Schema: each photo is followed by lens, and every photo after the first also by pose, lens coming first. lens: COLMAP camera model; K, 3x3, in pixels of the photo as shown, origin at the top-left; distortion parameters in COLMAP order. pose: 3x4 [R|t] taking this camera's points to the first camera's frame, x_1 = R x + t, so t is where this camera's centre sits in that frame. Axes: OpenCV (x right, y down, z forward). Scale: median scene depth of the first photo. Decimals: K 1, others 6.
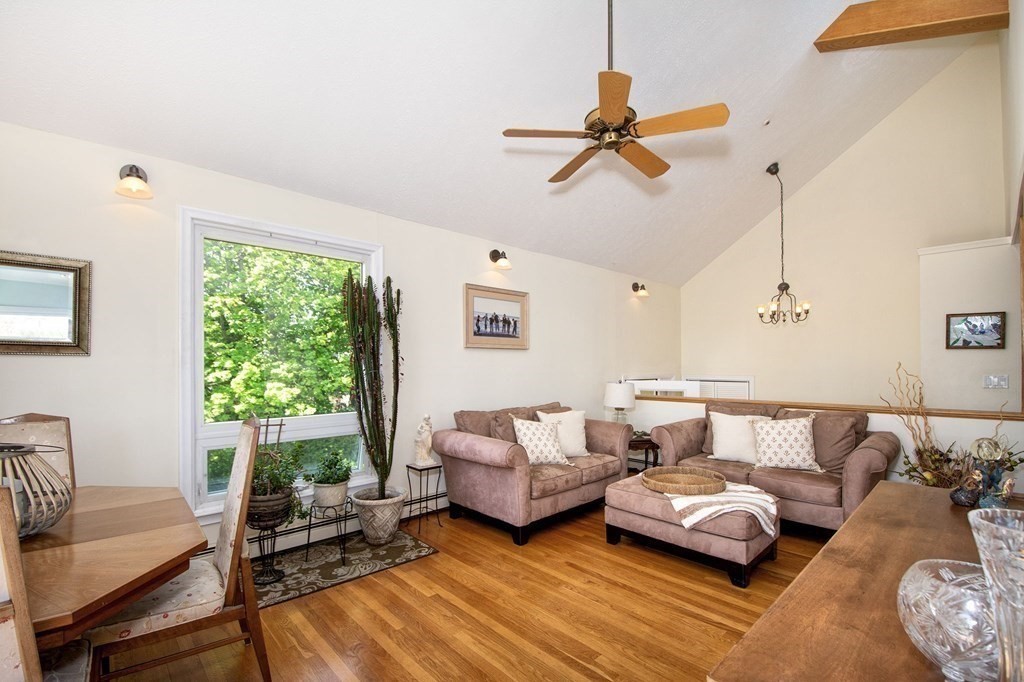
lens RADIAL K [[463.3, 0, 517.5], [0, 463.3, 366.9], [0, 0, 1]] dist [0.009134, -0.011130]
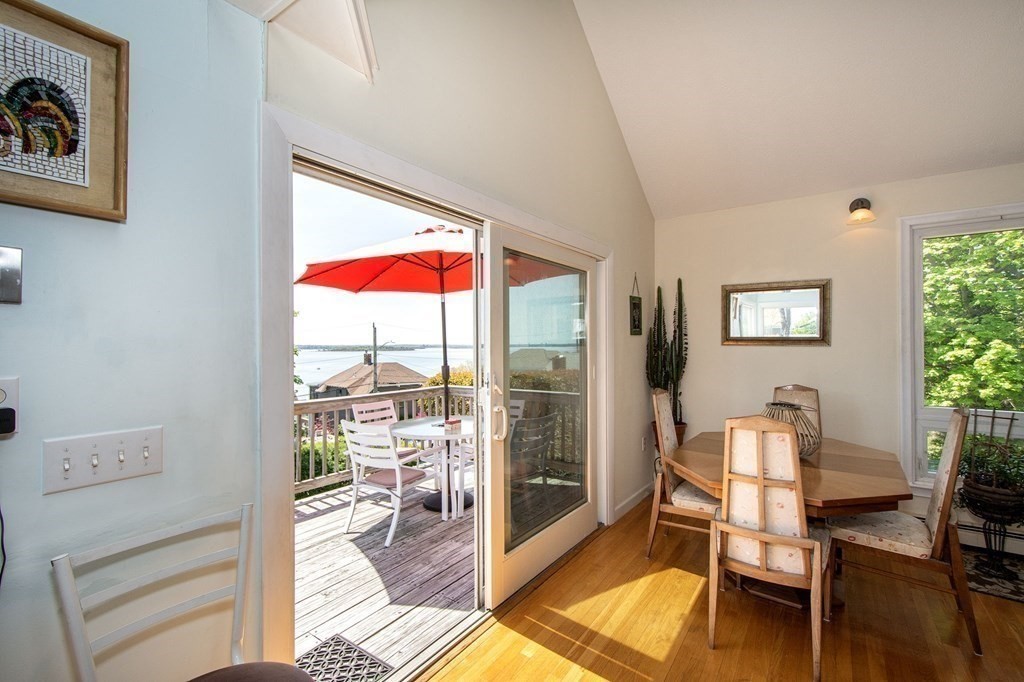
lens RADIAL K [[436.1, 0, 519.5], [0, 436.1, 341.2], [0, 0, 1]] dist [-0.000868, 0.000229]
pose [[0.206526, -0.005168, -0.978427, 0.094939], [-0.000316, 0.999986, -0.005349, -0.017426], [0.978441, 0.001413, 0.206522, -0.106141]]
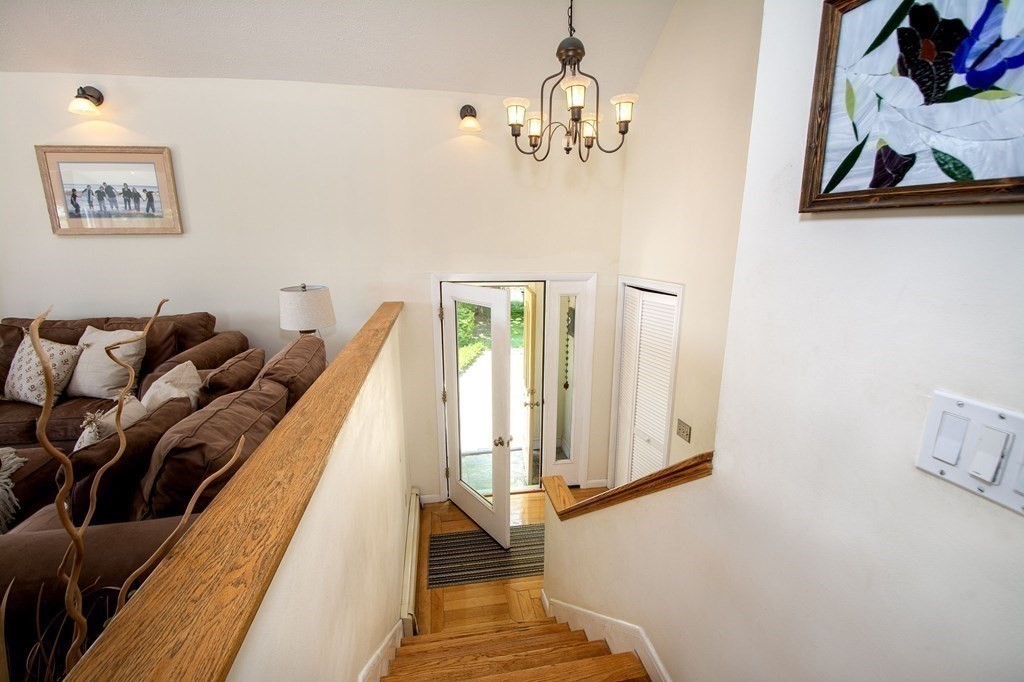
lens RADIAL K [[463.3, 0, 490.5], [0, 463.3, 354.4], [0, 0, 1]] dist [0.009134, -0.011130]
pose [[0.822225, 0.131365, -0.553795, 0.885093], [0.002724, 0.972081, 0.234631, -0.025018], [0.569156, -0.194428, 0.798911, 0.720238]]
